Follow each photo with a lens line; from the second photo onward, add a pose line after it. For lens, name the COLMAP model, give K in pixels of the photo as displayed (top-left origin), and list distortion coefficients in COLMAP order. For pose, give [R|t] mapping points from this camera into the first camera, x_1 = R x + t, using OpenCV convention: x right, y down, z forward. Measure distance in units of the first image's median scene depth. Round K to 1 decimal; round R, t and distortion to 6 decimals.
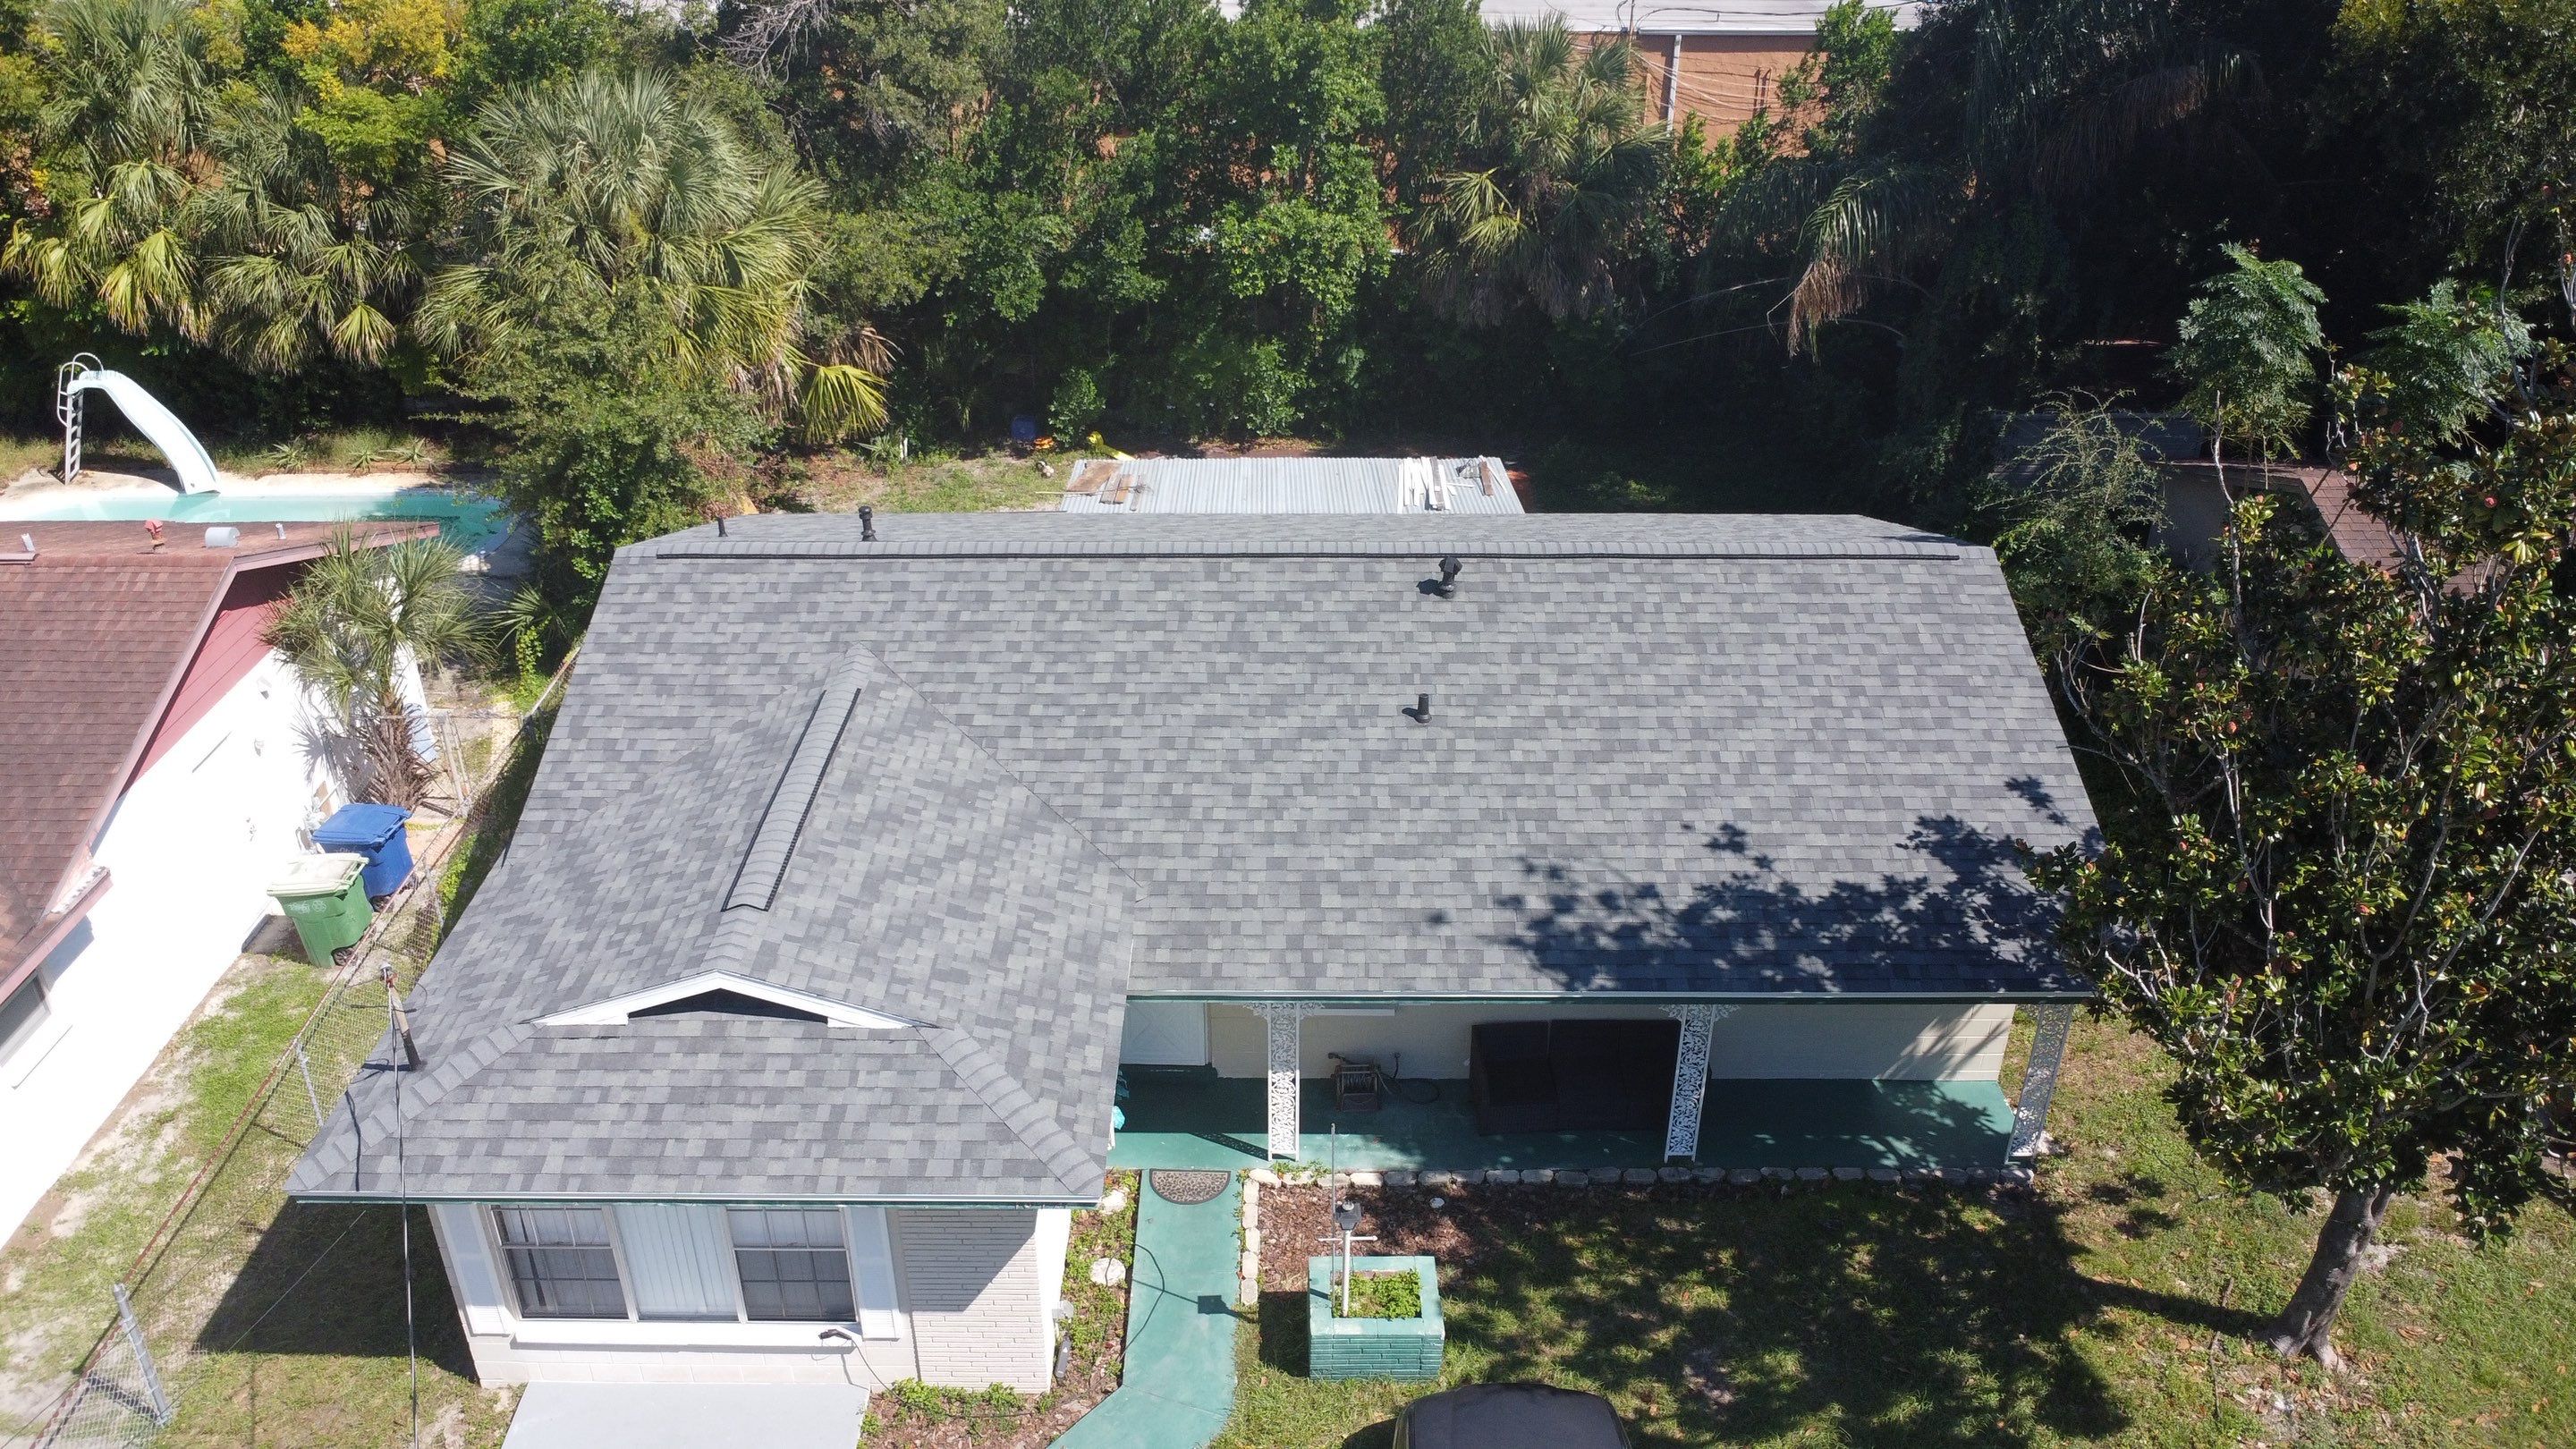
lens RADIAL K [[1863.8, 0, 1273.3], [0, 1863.8, 722.9], [0, 0, 1]] dist [-0.024359, -0.014990]
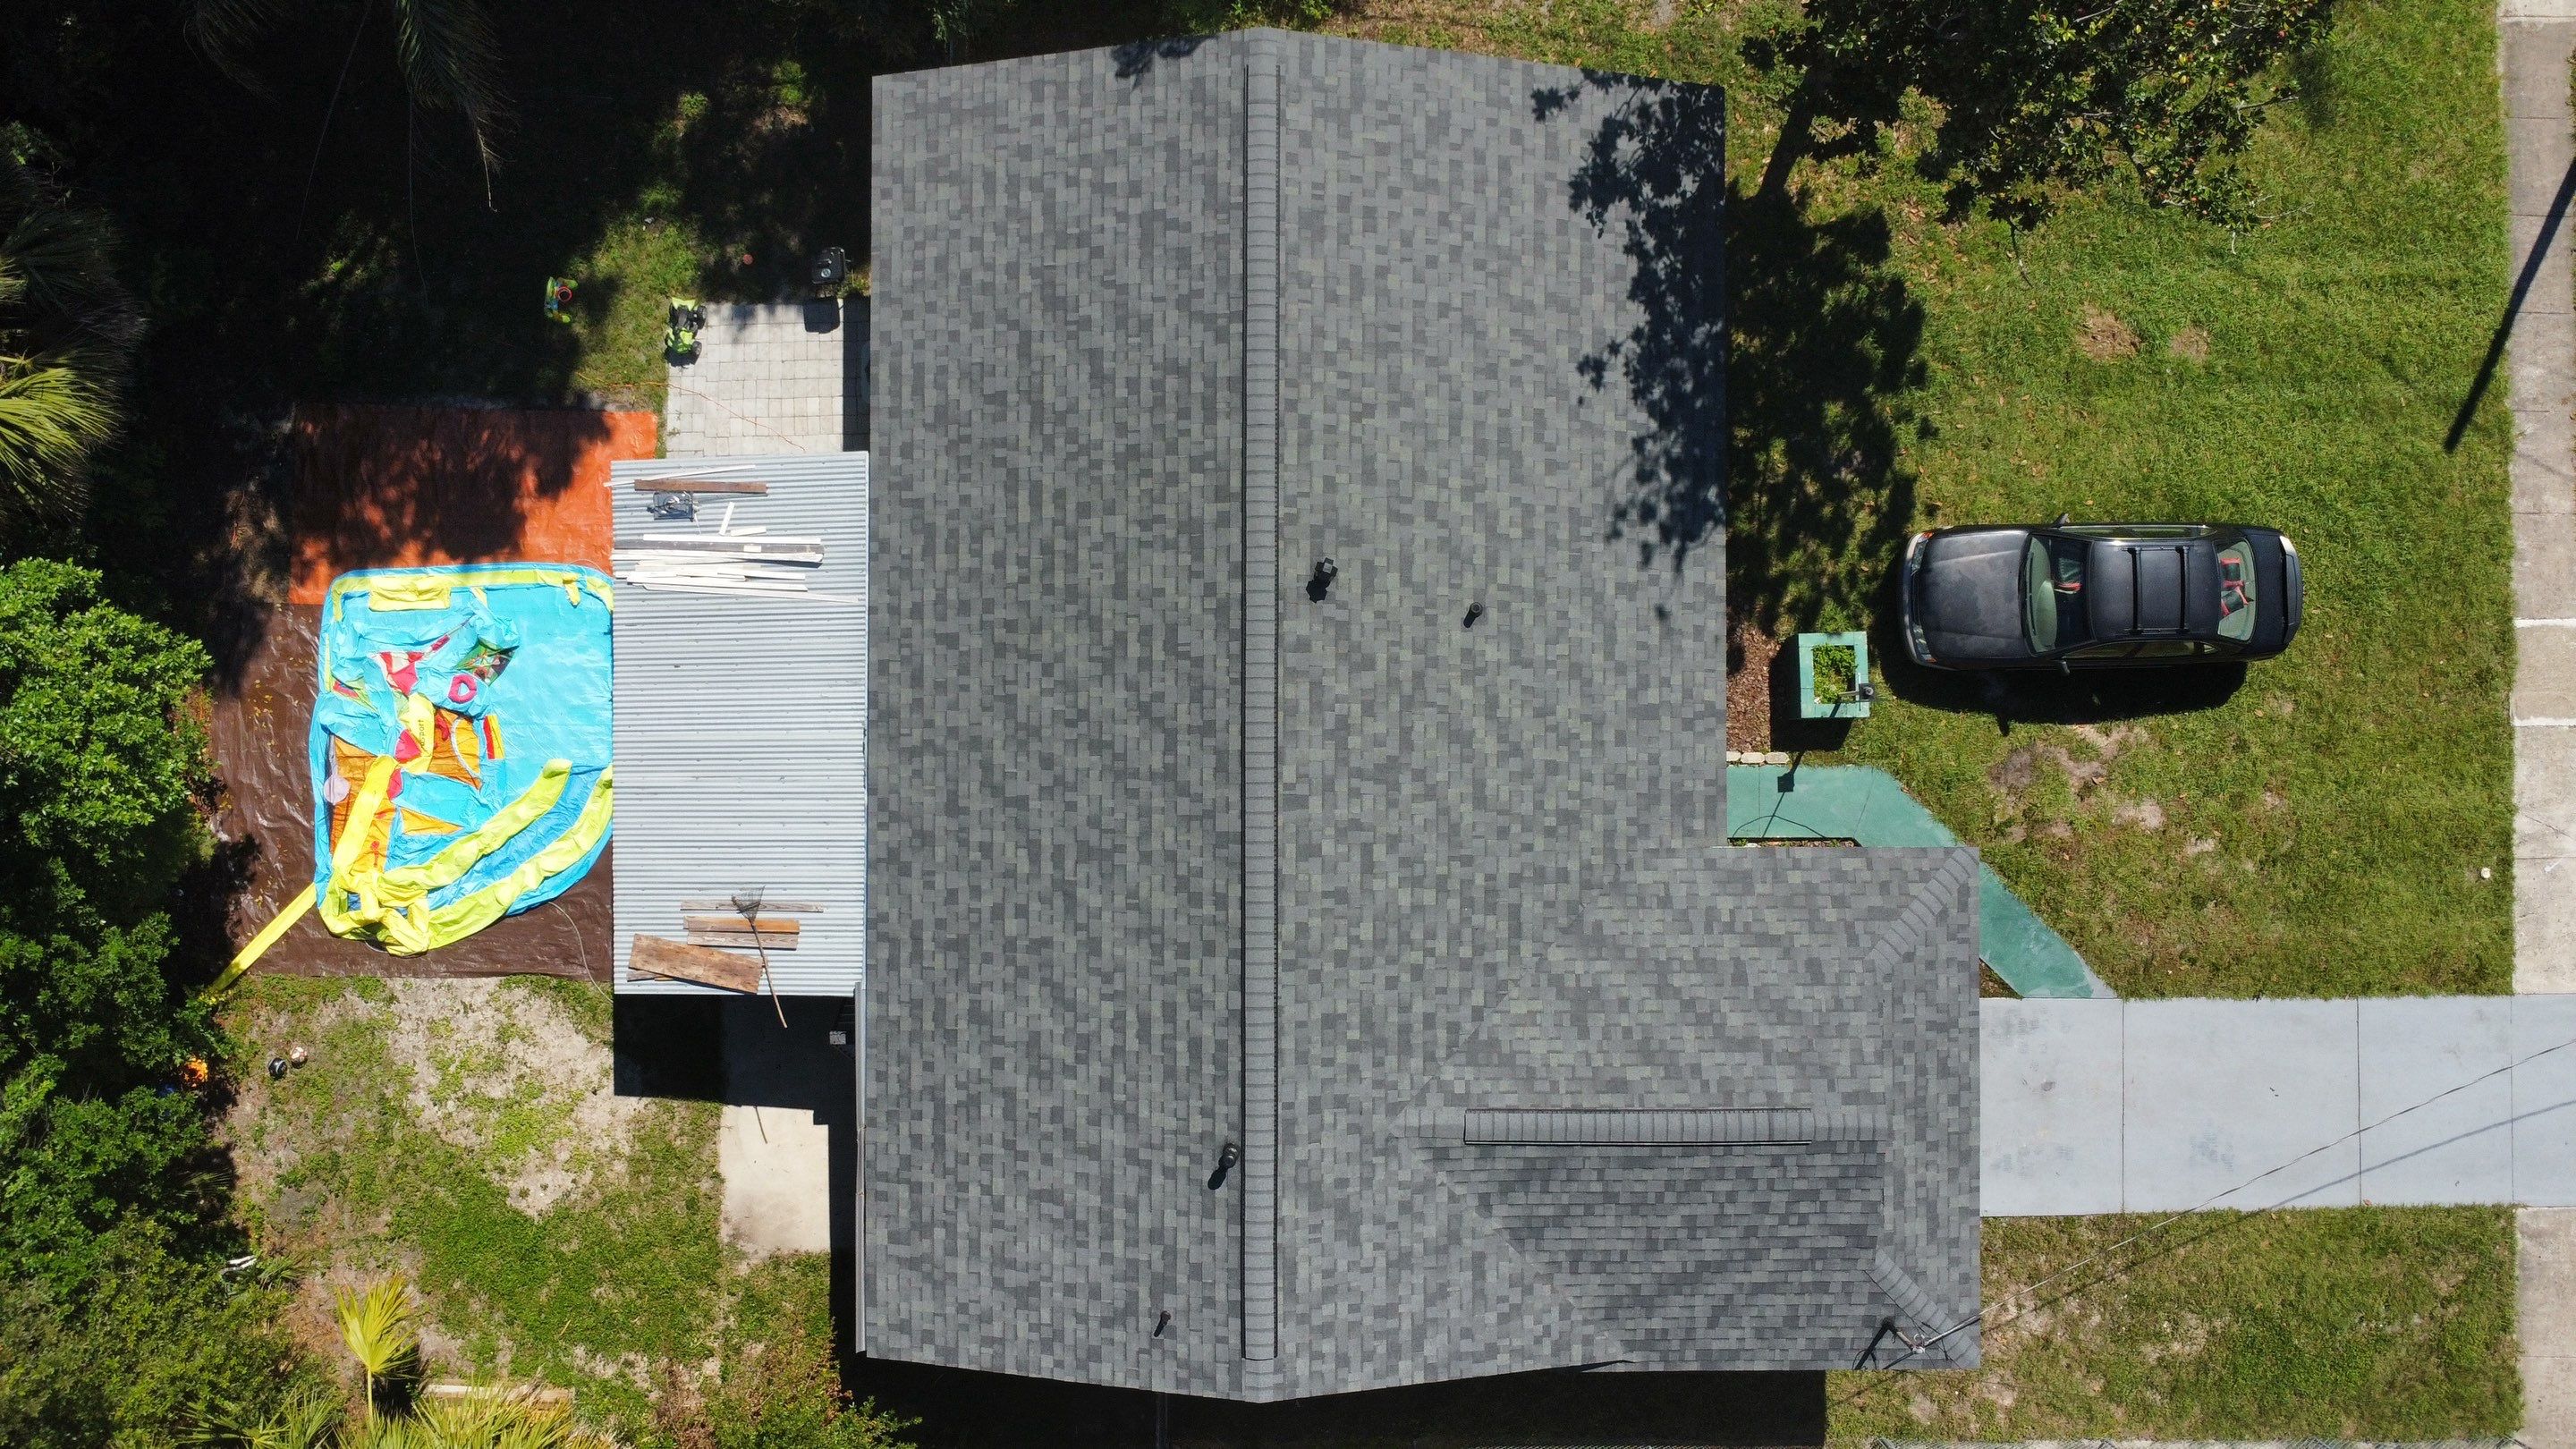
lens RADIAL K [[1863.8, 0, 1272.6], [0, 1863.8, 720.1], [0, 0, 1]] dist [-0.024359, -0.014990]
pose [[-0.004042, -0.999838, 0.017560, -0.006909], [0.484573, 0.013403, 0.874648, -1.103310], [-0.874741, 0.012045, 0.484440, 0.583519]]
